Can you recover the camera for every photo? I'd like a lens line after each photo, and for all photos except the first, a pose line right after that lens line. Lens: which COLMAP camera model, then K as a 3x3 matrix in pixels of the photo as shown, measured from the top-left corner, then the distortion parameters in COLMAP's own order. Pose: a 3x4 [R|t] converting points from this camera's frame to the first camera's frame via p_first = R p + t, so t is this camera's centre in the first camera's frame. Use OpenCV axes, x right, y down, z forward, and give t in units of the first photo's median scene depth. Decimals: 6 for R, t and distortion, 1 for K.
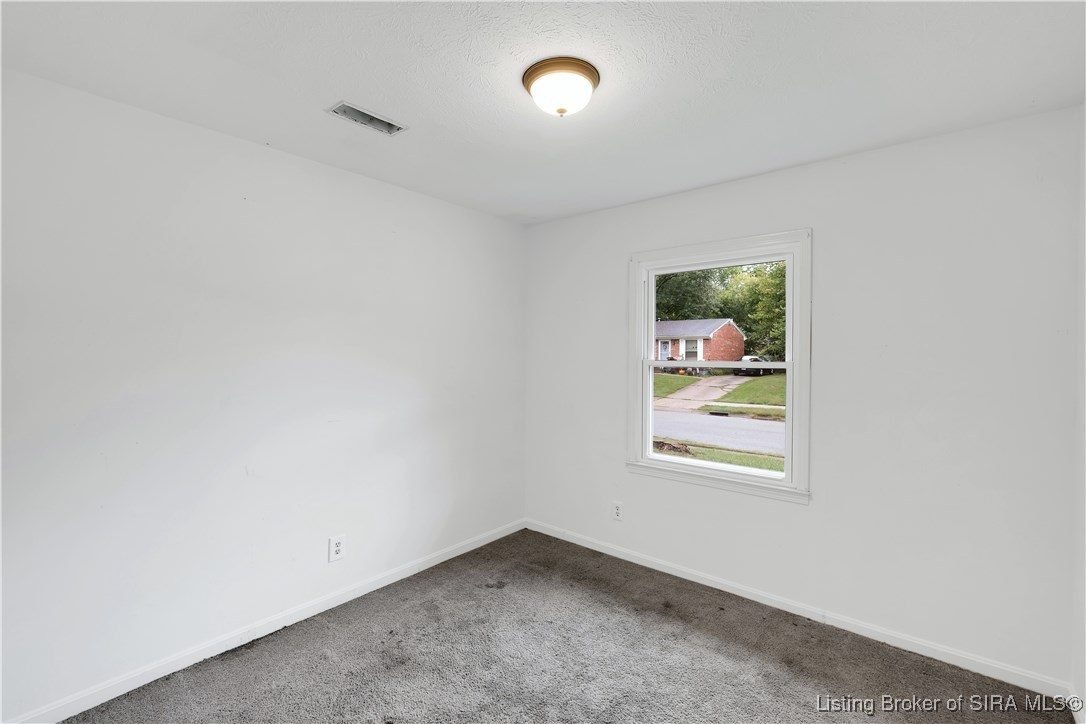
lens RADIAL K [[468.5, 0, 549.1], [0, 468.5, 357.6], [0, 0, 1]] dist [0.000023, -0.000015]
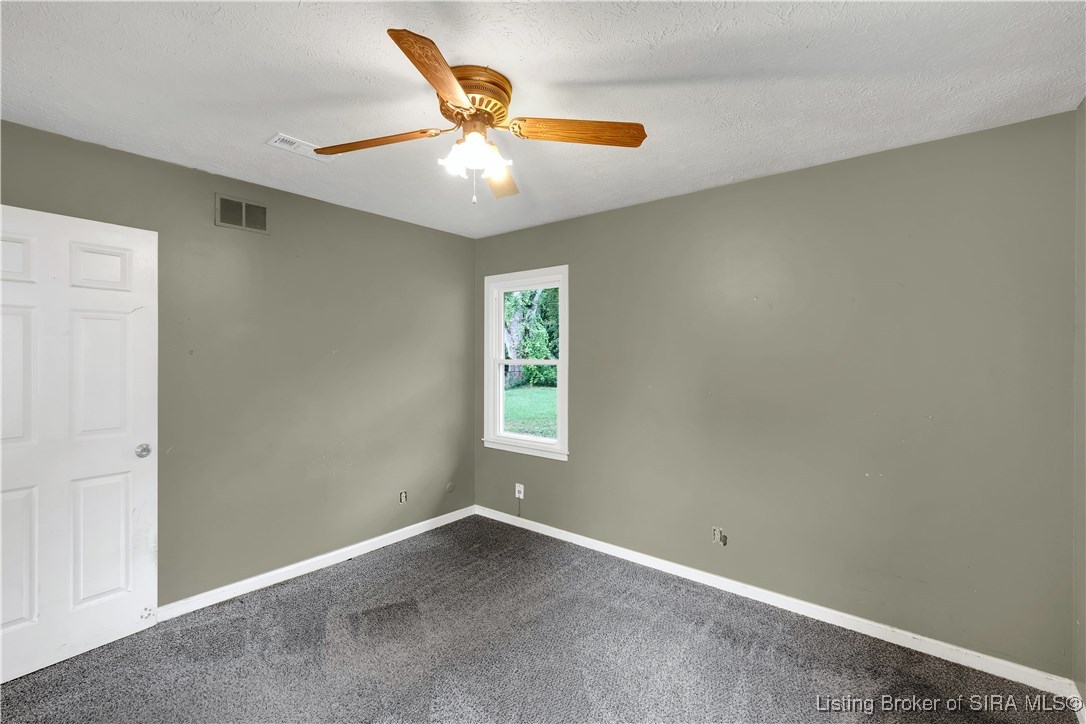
lens RADIAL K [[468.5, 0, 549.1], [0, 468.5, 357.6], [0, 0, 1]] dist [0.000023, -0.000015]
pose [[0.999992, -0.003690, 0.001702, 0.376533], [0.003695, 0.999989, -0.002969, 0.006346], [-0.001691, 0.002975, 0.999994, -0.305252]]
